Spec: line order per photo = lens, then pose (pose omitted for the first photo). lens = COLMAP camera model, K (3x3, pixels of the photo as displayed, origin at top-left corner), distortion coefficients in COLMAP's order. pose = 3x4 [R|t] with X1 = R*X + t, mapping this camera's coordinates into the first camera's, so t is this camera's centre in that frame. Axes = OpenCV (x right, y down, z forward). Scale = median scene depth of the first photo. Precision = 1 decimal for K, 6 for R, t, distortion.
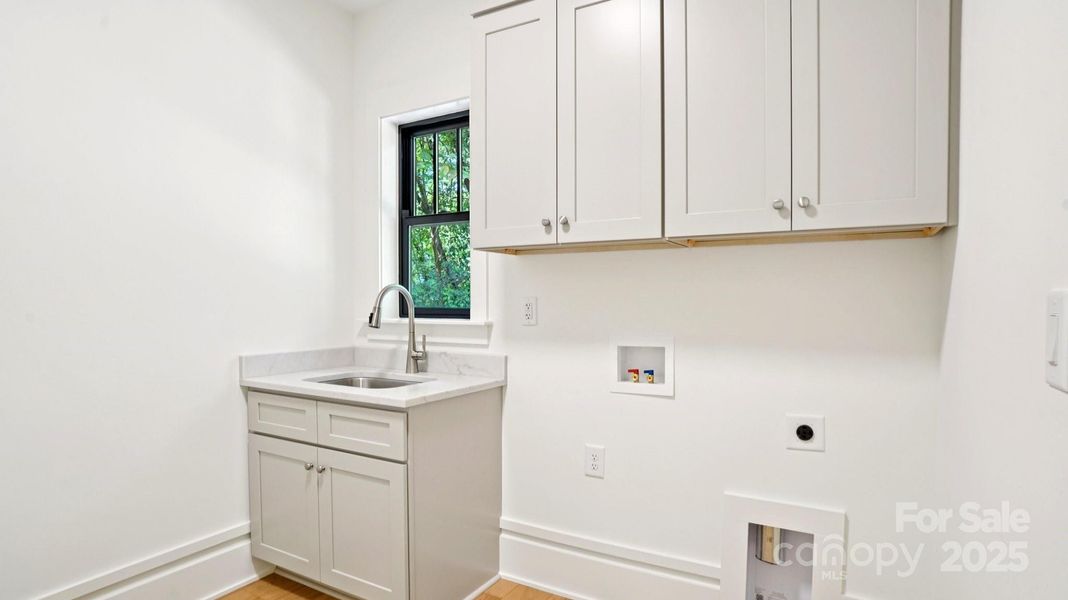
lens RADIAL K [[562.3, 0, 532.3], [0, 562.3, 312.6], [0, 0, 1]] dist [-0.088718, 0.052592]
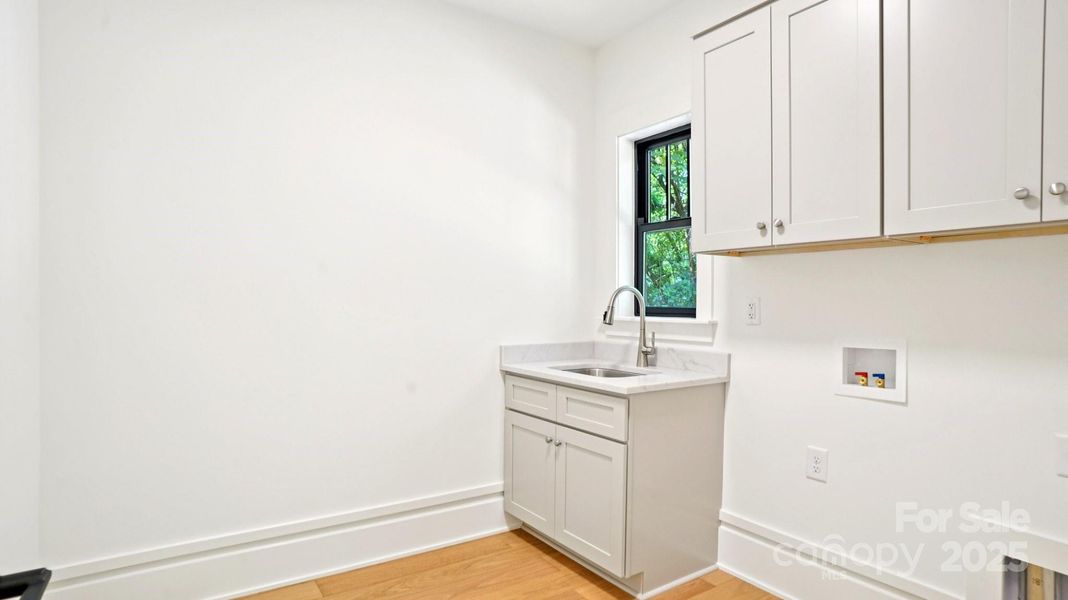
lens RADIAL K [[559.3, 0, 534.2], [0, 559.3, 289.5], [0, 0, 1]] dist [-0.077132, 0.035539]
pose [[0.899306, -0.006513, -0.437272, 0.082393], [-0.011605, 0.999182, -0.038751, 0.002184], [0.437166, 0.039923, 0.898494, -0.090012]]
